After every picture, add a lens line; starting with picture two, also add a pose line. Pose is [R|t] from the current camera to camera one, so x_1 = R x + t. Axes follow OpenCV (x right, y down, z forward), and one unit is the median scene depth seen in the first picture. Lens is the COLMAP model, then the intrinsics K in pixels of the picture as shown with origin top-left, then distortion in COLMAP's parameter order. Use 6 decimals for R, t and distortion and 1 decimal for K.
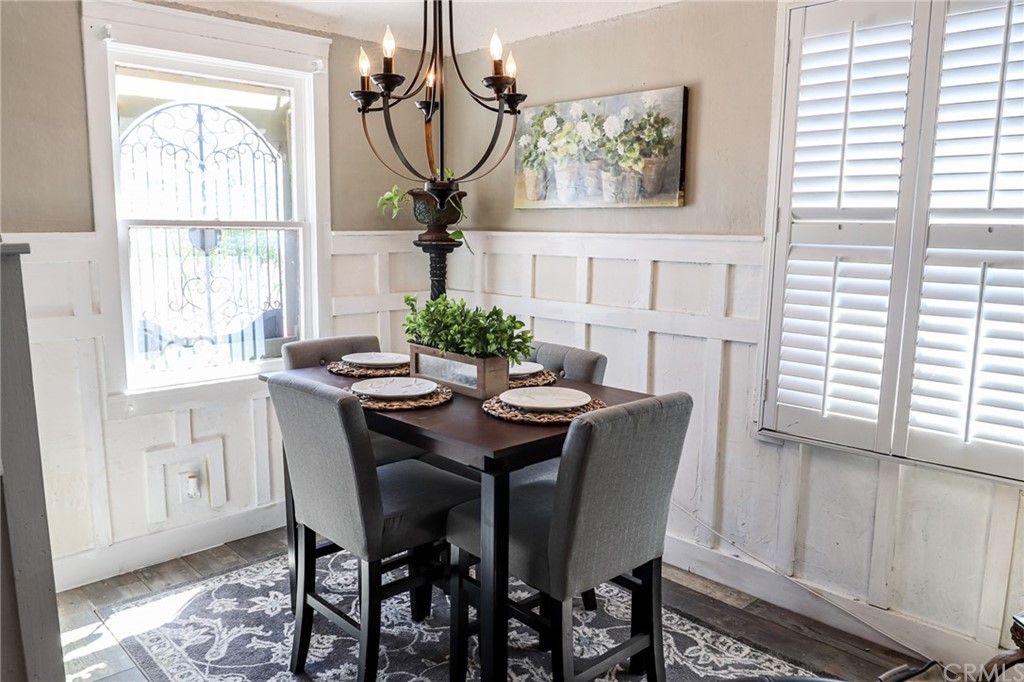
lens RADIAL K [[752.2, 0, 509.1], [0, 752.2, 349.7], [0, 0, 1]] dist [-0.031064, -0.005628]
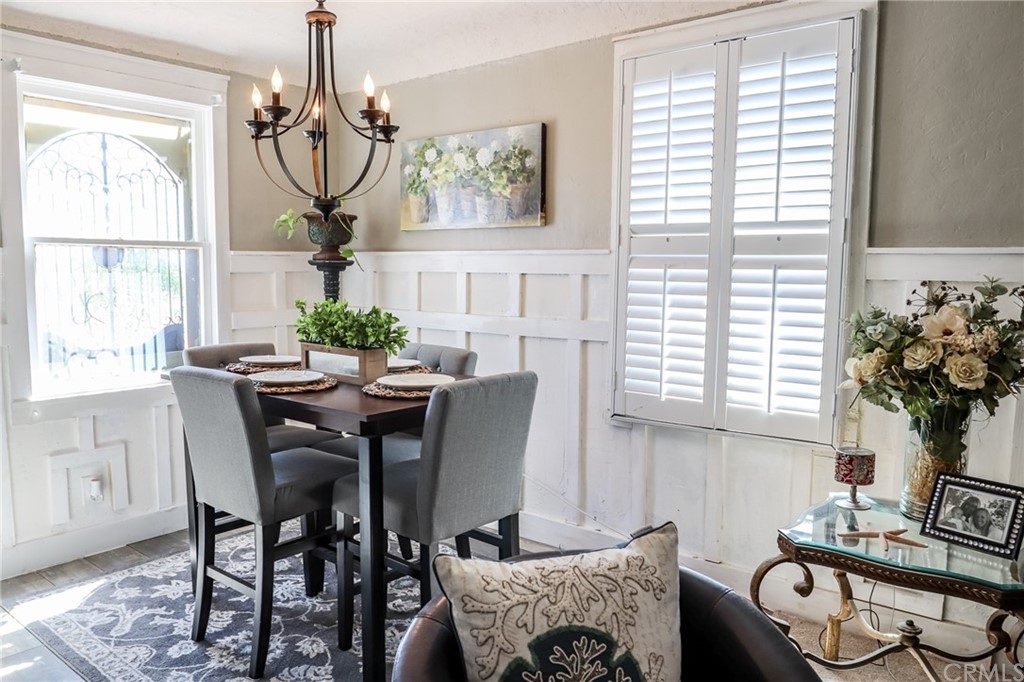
lens RADIAL K [[752.2, 0, 509.1], [0, 752.2, 349.7], [0, 0, 1]] dist [-0.031064, -0.005628]
pose [[0.992858, -0.016271, 0.118185, 0.042875], [0.022164, 0.998566, -0.048723, 0.060883], [-0.117223, 0.050994, 0.991796, -0.145270]]
